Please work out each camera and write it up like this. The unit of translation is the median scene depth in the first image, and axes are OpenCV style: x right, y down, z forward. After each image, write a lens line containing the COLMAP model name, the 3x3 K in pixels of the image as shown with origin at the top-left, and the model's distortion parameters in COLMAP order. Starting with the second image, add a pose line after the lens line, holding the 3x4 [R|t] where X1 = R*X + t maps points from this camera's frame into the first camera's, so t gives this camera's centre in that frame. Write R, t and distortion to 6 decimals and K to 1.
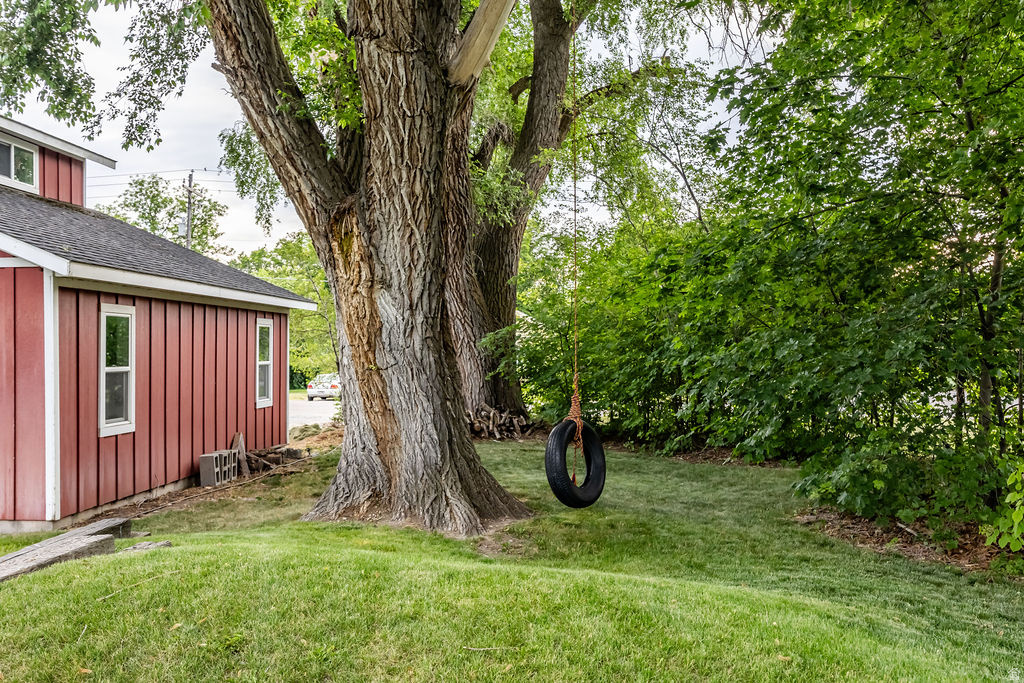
lens RADIAL K [[977.8, 0, 512.1], [0, 977.8, 343.1], [0, 0, 1]] dist [0.010754, 0.000000]
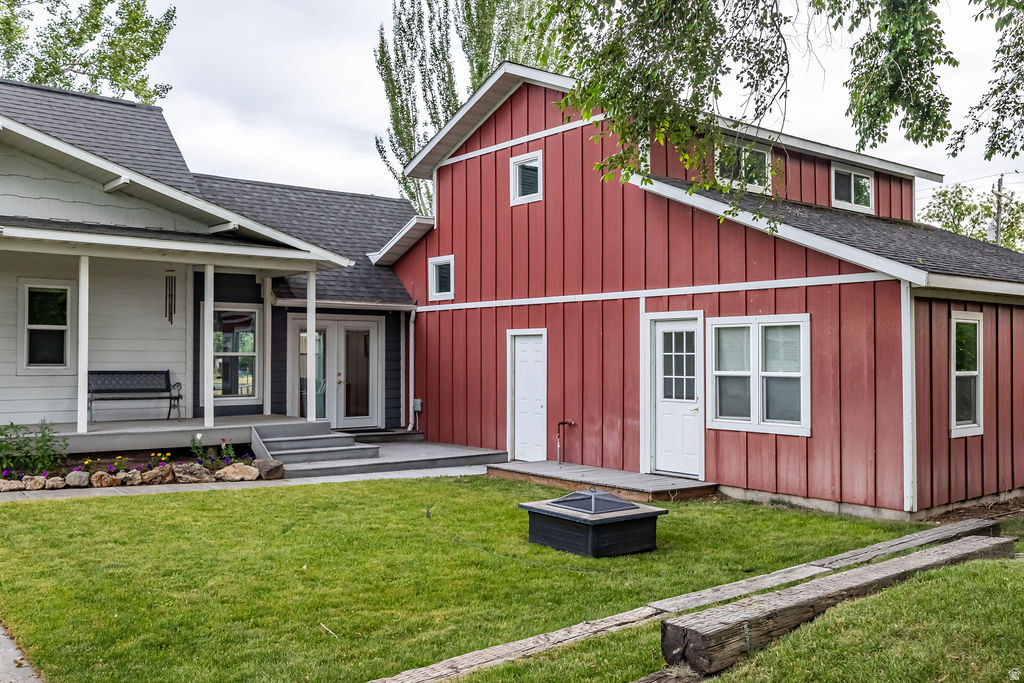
lens RADIAL K [[899.4, 0, 511.2], [0, 899.4, 341.3], [0, 0, 1]] dist [0.007403, 0.006998]
pose [[0.689061, -0.006689, -0.724672, -0.047519], [0.002261, 0.999972, -0.007081, -0.001936], [0.724699, 0.003241, 0.689058, -0.010035]]
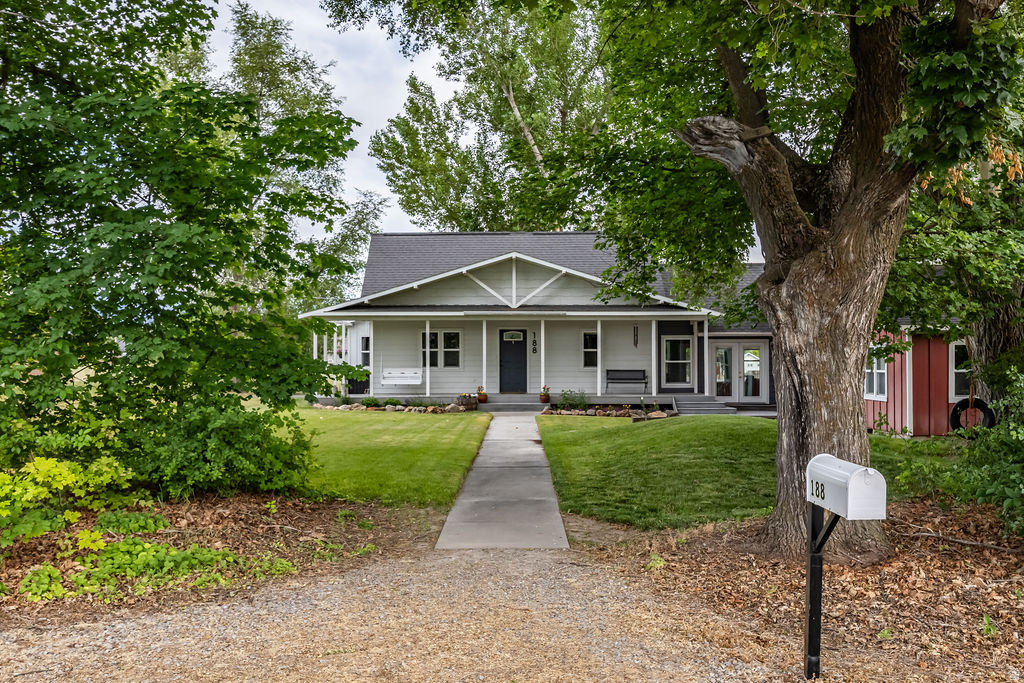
lens RADIAL K [[946.3, 0, 512.1], [0, 946.3, 344.1], [0, 0, 1]] dist [-0.001632, 0.000000]
pose [[0.105043, -0.011589, -0.994400, 1.567856], [0.013157, 0.999861, -0.010263, -0.024476], [0.994381, -0.012005, 0.105181, -0.169625]]
